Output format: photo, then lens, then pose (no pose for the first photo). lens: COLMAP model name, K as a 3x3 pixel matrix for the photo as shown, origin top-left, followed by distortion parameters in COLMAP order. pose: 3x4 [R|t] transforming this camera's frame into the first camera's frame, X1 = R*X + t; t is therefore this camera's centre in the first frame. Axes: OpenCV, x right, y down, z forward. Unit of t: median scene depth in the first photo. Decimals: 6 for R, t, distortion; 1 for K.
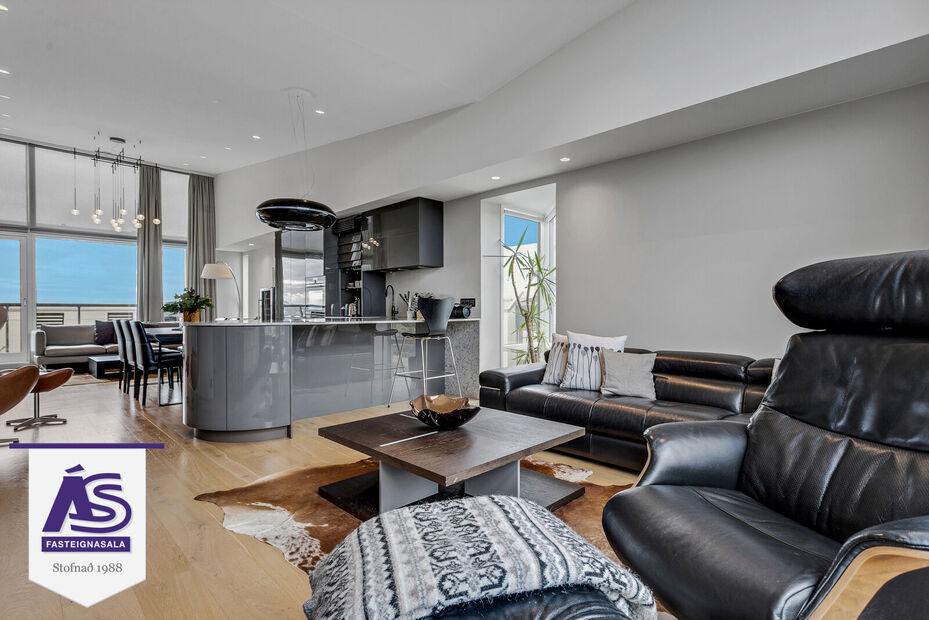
lens RADIAL K [[456.8, 0, 464.5], [0, 456.8, 310.0], [0, 0, 1]] dist [0.001230, 0.000491]
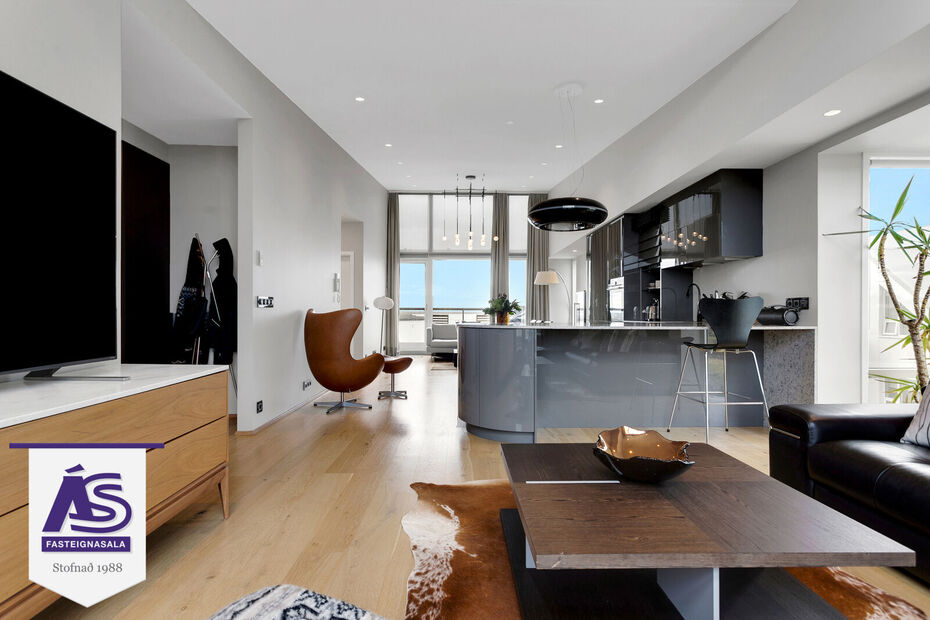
lens RADIAL K [[450.2, 0, 465.0], [0, 450.2, 310.0], [0, 0, 1]] dist [0.003161, 0.000764]
pose [[0.722654, -0.002037, -0.691207, 0.116619], [-0.003298, 0.999974, -0.006395, -0.000106], [0.691202, 0.006901, 0.722628, 0.141907]]
